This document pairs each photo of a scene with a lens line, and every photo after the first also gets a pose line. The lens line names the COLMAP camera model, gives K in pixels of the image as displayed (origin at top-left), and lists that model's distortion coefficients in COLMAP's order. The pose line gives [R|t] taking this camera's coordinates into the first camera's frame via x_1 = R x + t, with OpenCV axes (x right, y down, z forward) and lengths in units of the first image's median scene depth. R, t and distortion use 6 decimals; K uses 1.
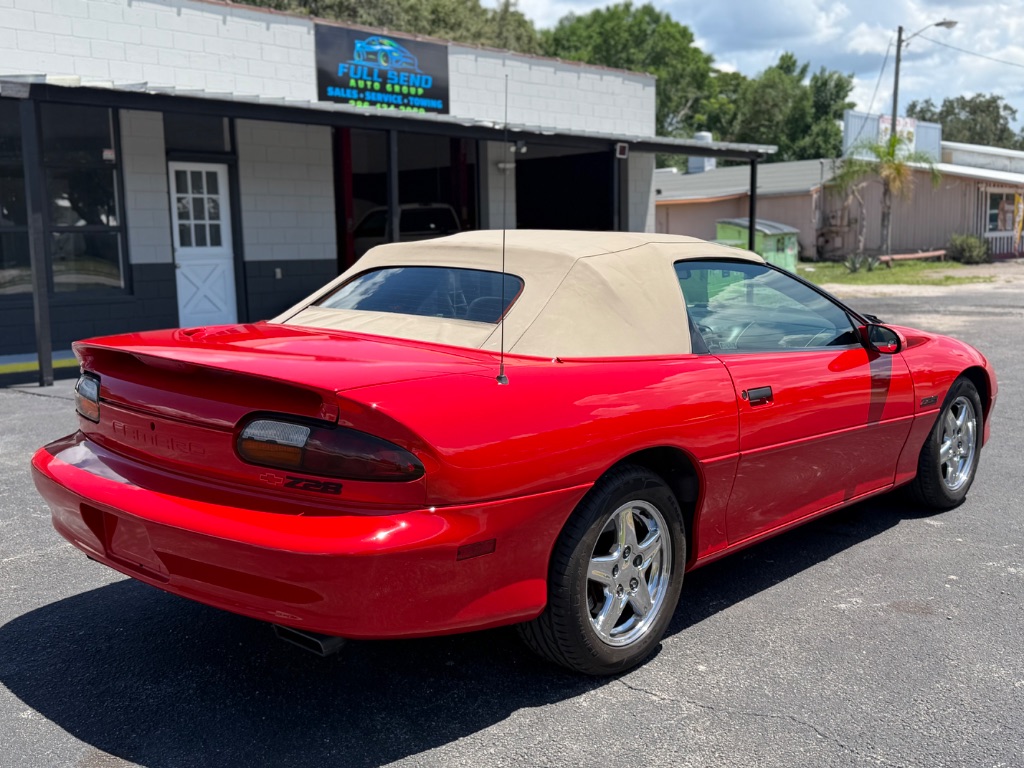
lens RADIAL K [[1118.3, 0, 494.5], [0, 1118.3, 367.0], [0, 0, 1]] dist [0.017766, 0.000000]
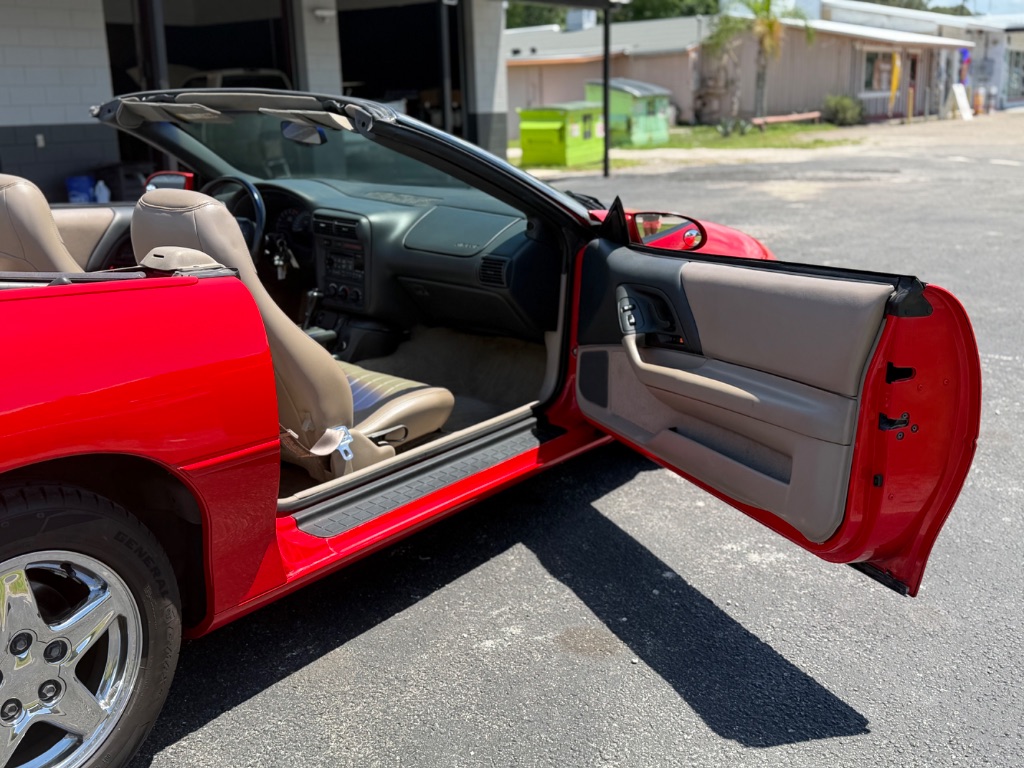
lens RADIAL K [[1118.3, 0, 535.3], [0, 1118.3, 373.1], [0, 0, 1]] dist [0.017766, 0.000000]
pose [[0.992171, -0.036323, 0.119484, 0.067530], [0.021574, 0.992235, 0.122491, -0.007530], [-0.123006, -0.118955, 0.985251, 0.091215]]
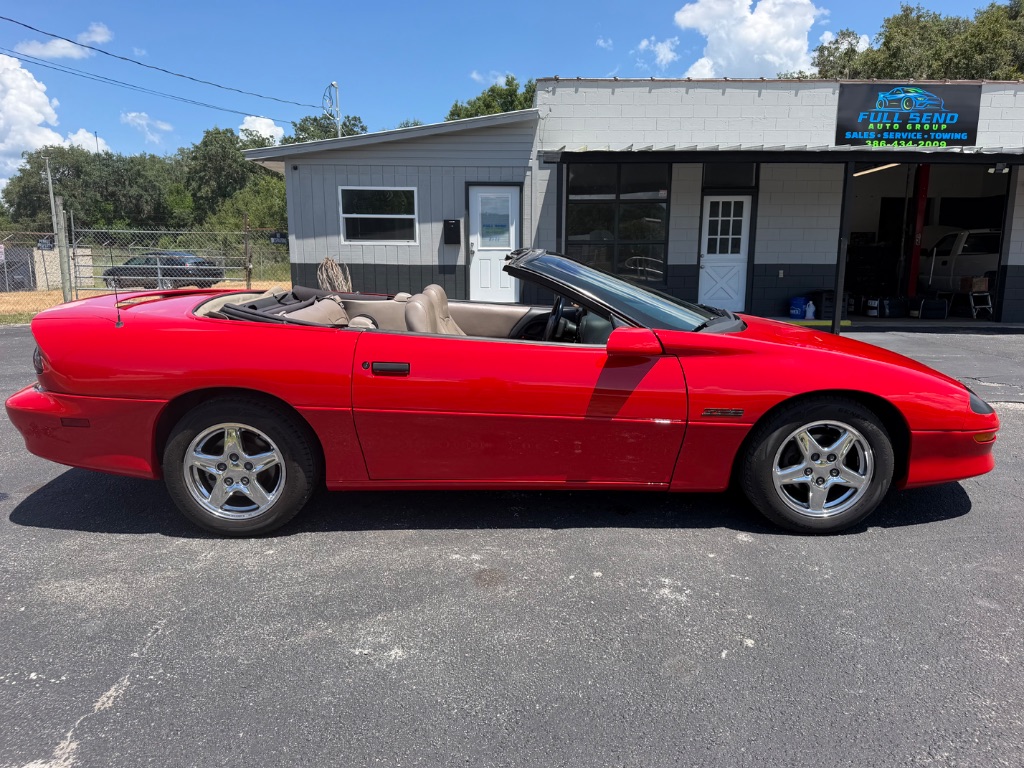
lens RADIAL K [[736.1, 0, 512.3], [0, 736.1, 361.7], [0, 0, 1]] dist [0.019745, -0.025711]
pose [[0.680099, 0.122434, -0.722824, 0.227206], [-0.095390, 0.992353, 0.078337, -0.015291], [0.726888, 0.015673, 0.686577, 0.128466]]
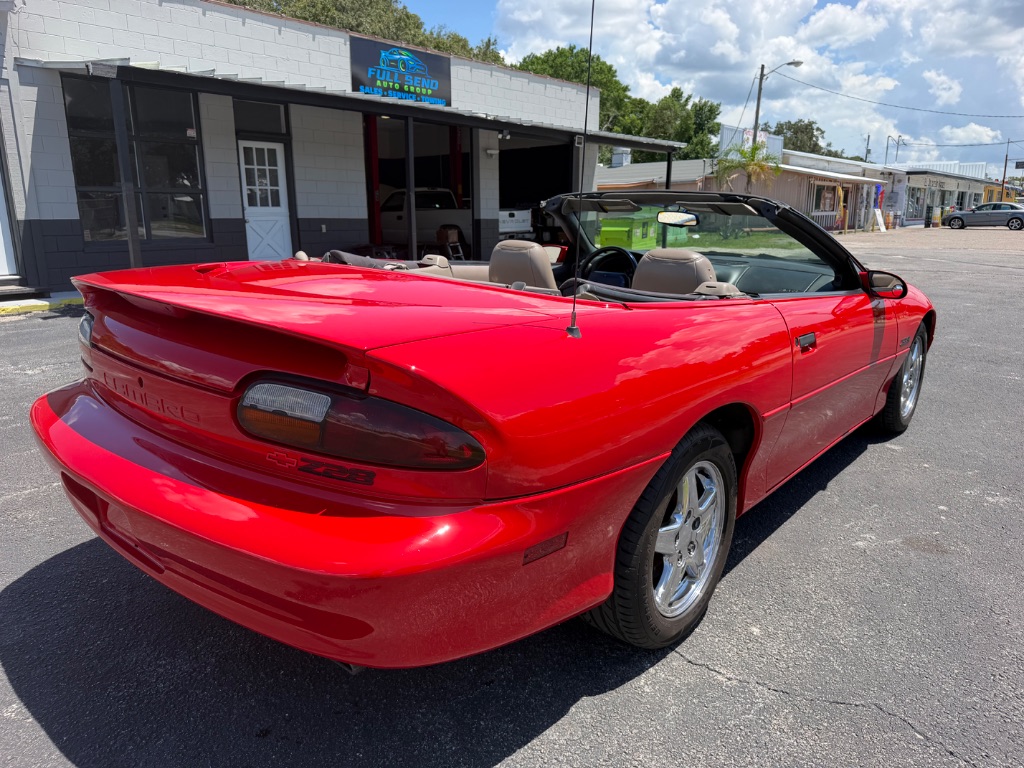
lens RADIAL K [[730.4, 0, 508.3], [0, 730.4, 385.9], [0, 0, 1]] dist [0.003142, -0.015656]
pose [[0.998824, 0.006938, 0.047990, -0.012555], [-0.012540, 0.993001, 0.117437, -0.002036], [-0.046840, -0.117901, 0.991920, 0.091796]]
